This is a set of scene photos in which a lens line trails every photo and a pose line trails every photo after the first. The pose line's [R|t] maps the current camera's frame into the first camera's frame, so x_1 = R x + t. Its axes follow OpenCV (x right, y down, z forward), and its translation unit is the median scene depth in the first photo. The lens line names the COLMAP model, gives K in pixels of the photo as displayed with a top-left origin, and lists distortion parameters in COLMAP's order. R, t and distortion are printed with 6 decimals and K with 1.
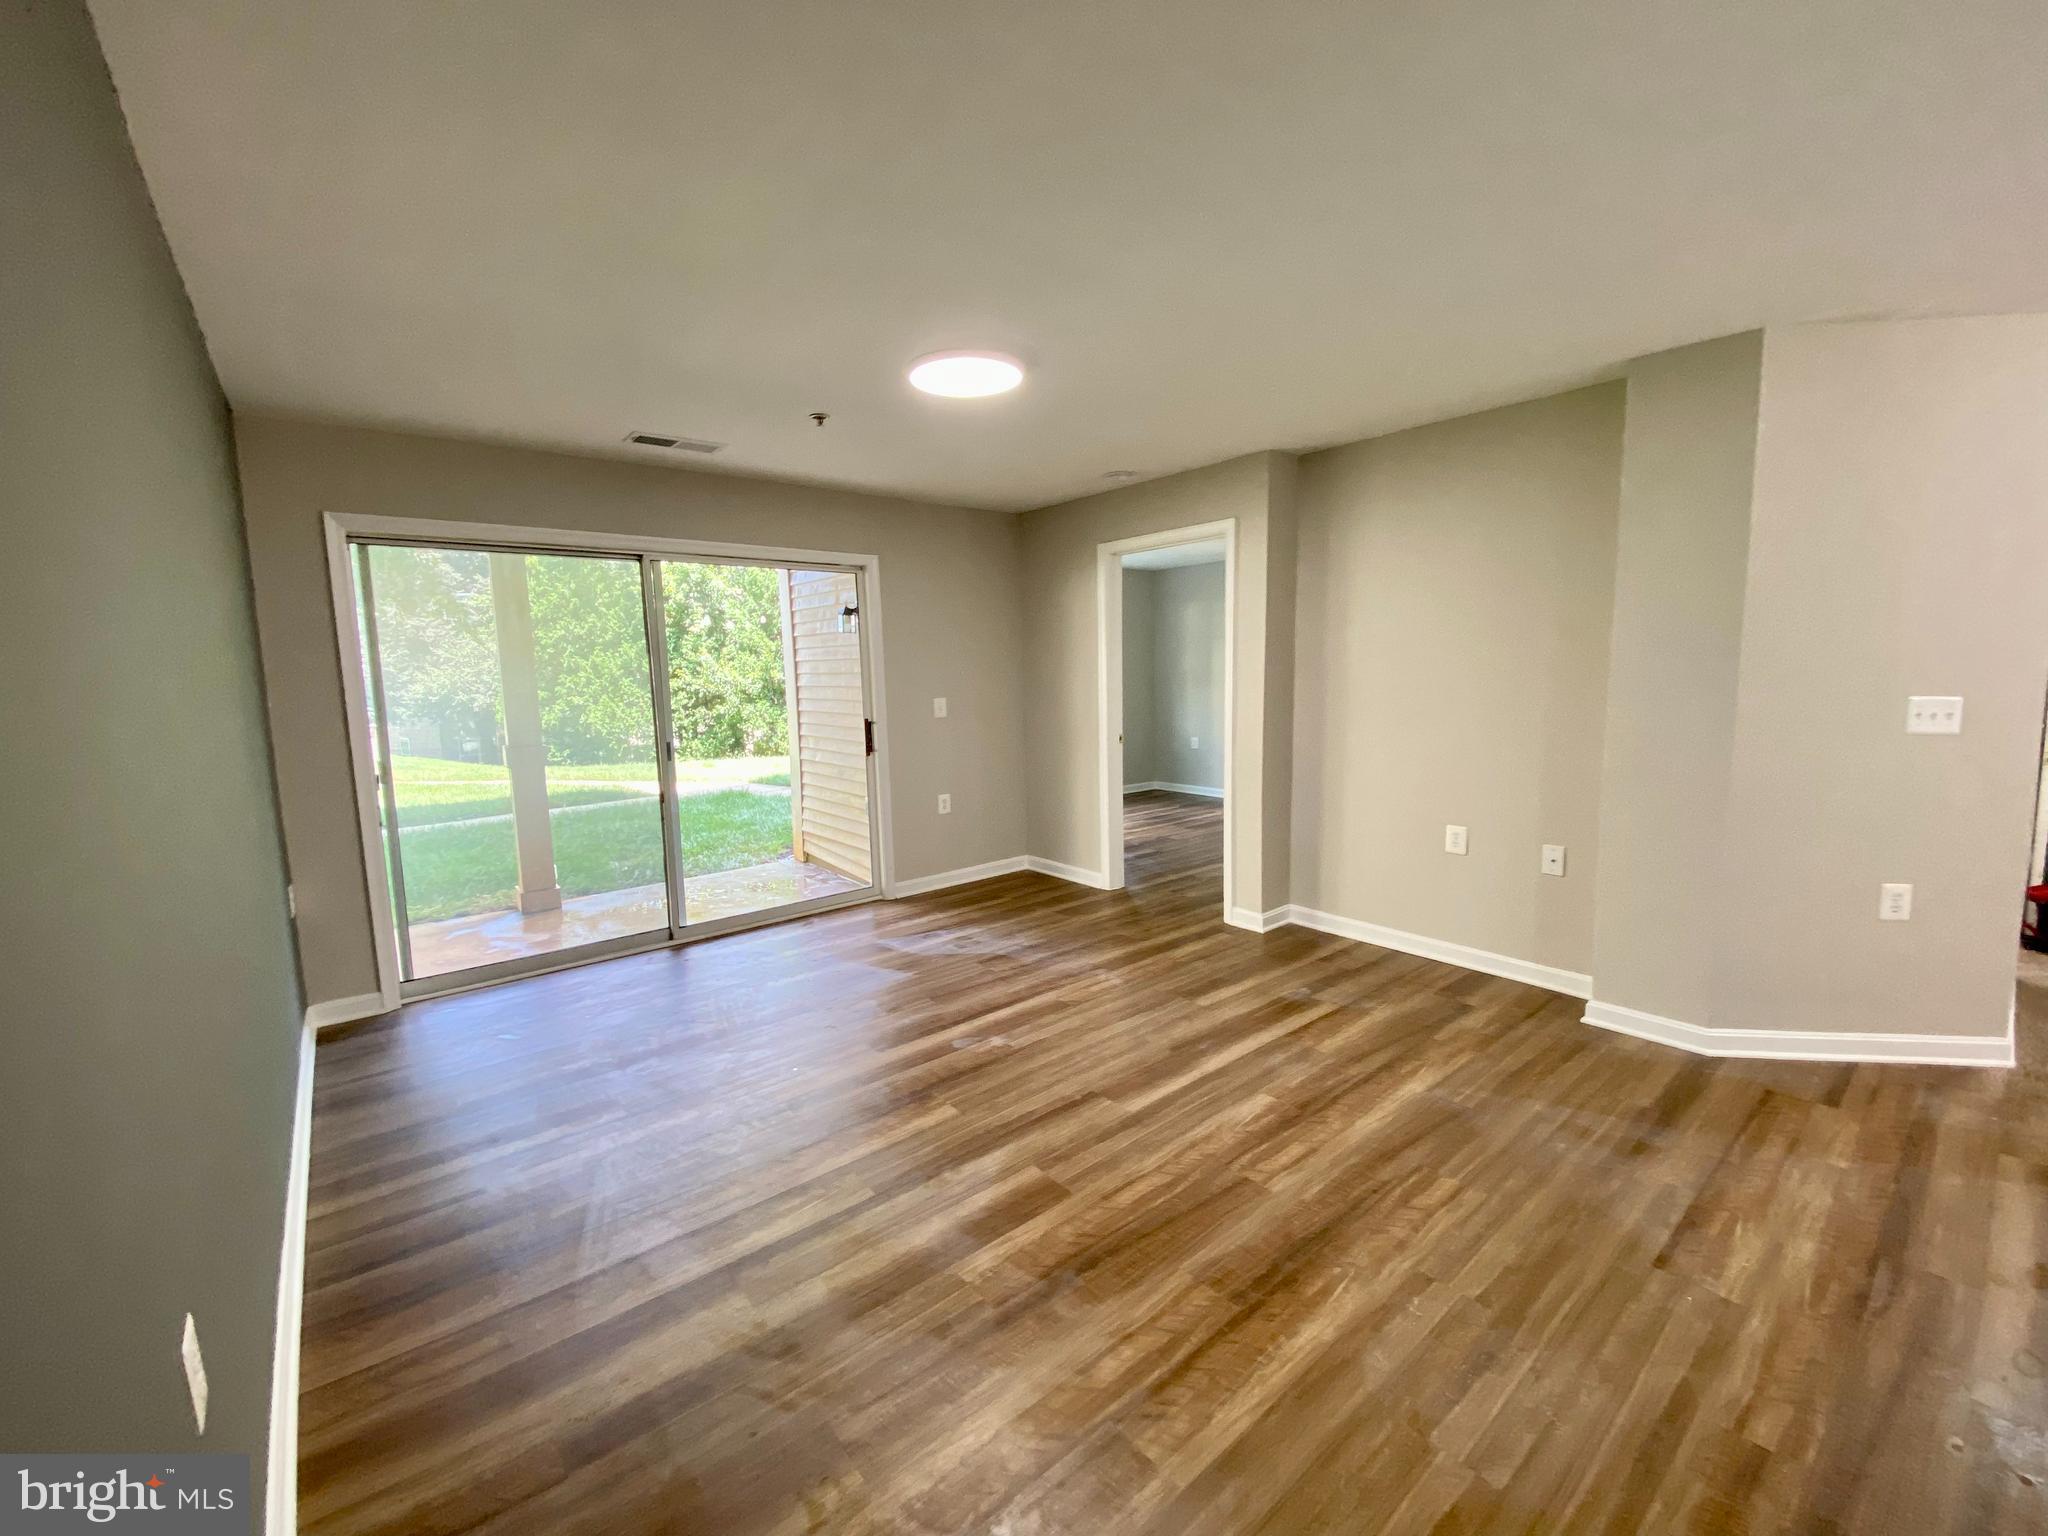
lens RADIAL K [[824.4, 0, 1024.0], [0, 824.4, 768.0], [0, 0, 1]] dist [0.039913, -0.039343]
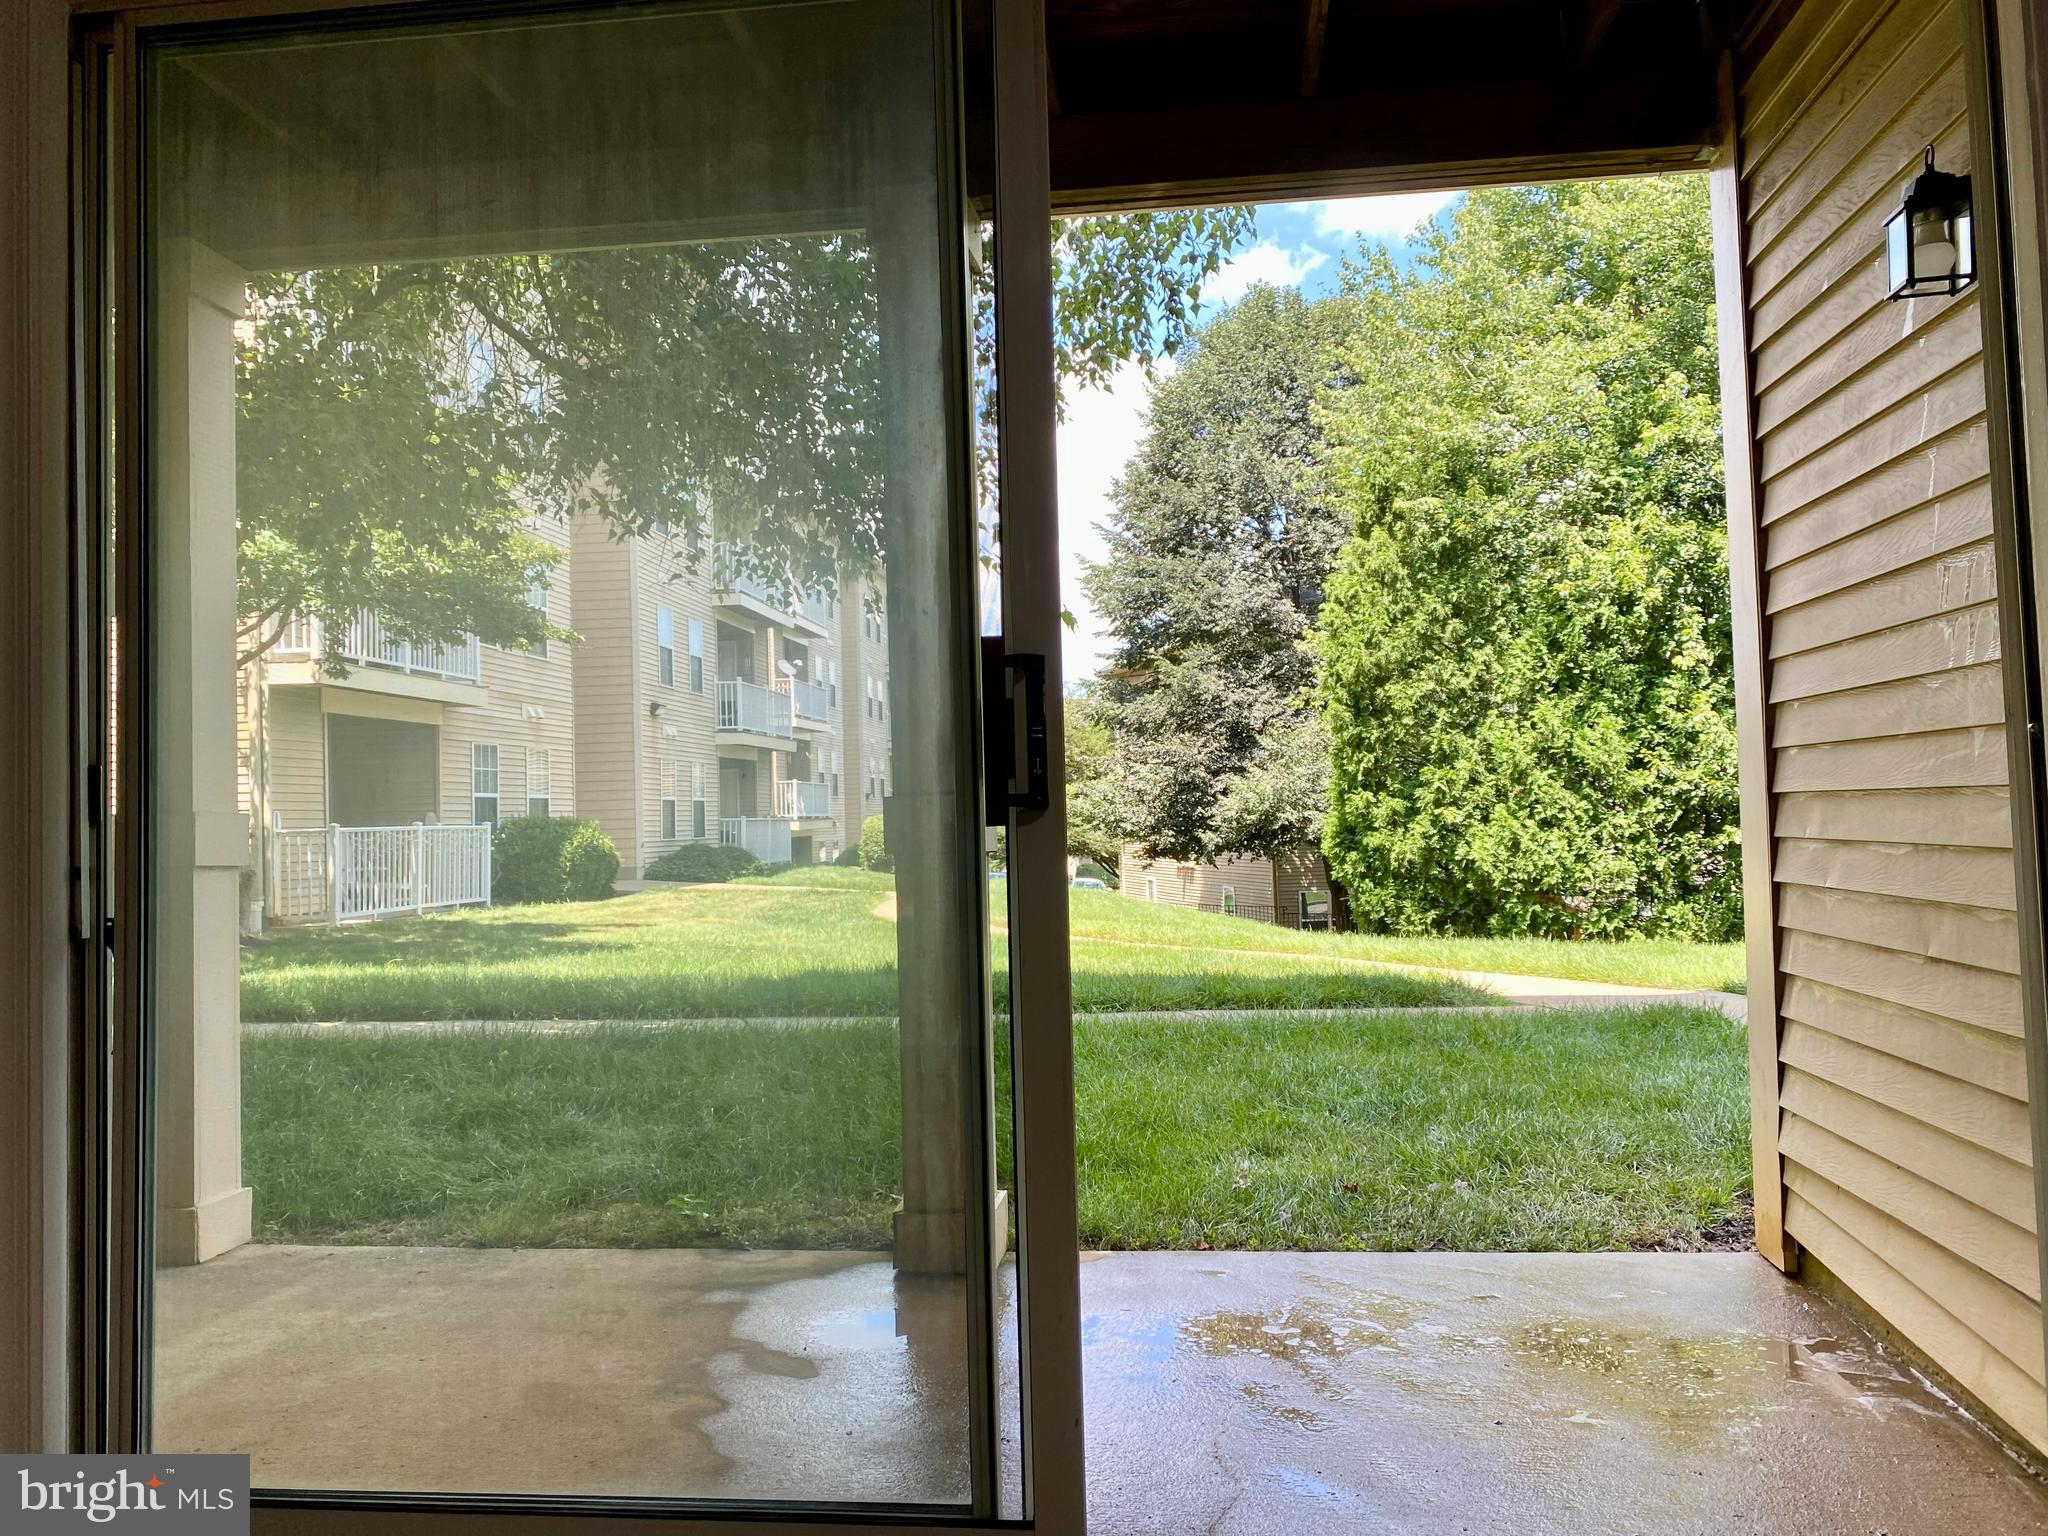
lens RADIAL K [[1558.6, 0, 992.3], [0, 1558.6, 757.1], [0, 0, 1]] dist [0.012418, 0.001324]
pose [[0.678151, -0.027358, -0.734413, -0.021293], [-0.075034, 0.991508, -0.106220, 0.006658], [0.731082, 0.127139, 0.670339, 0.142248]]
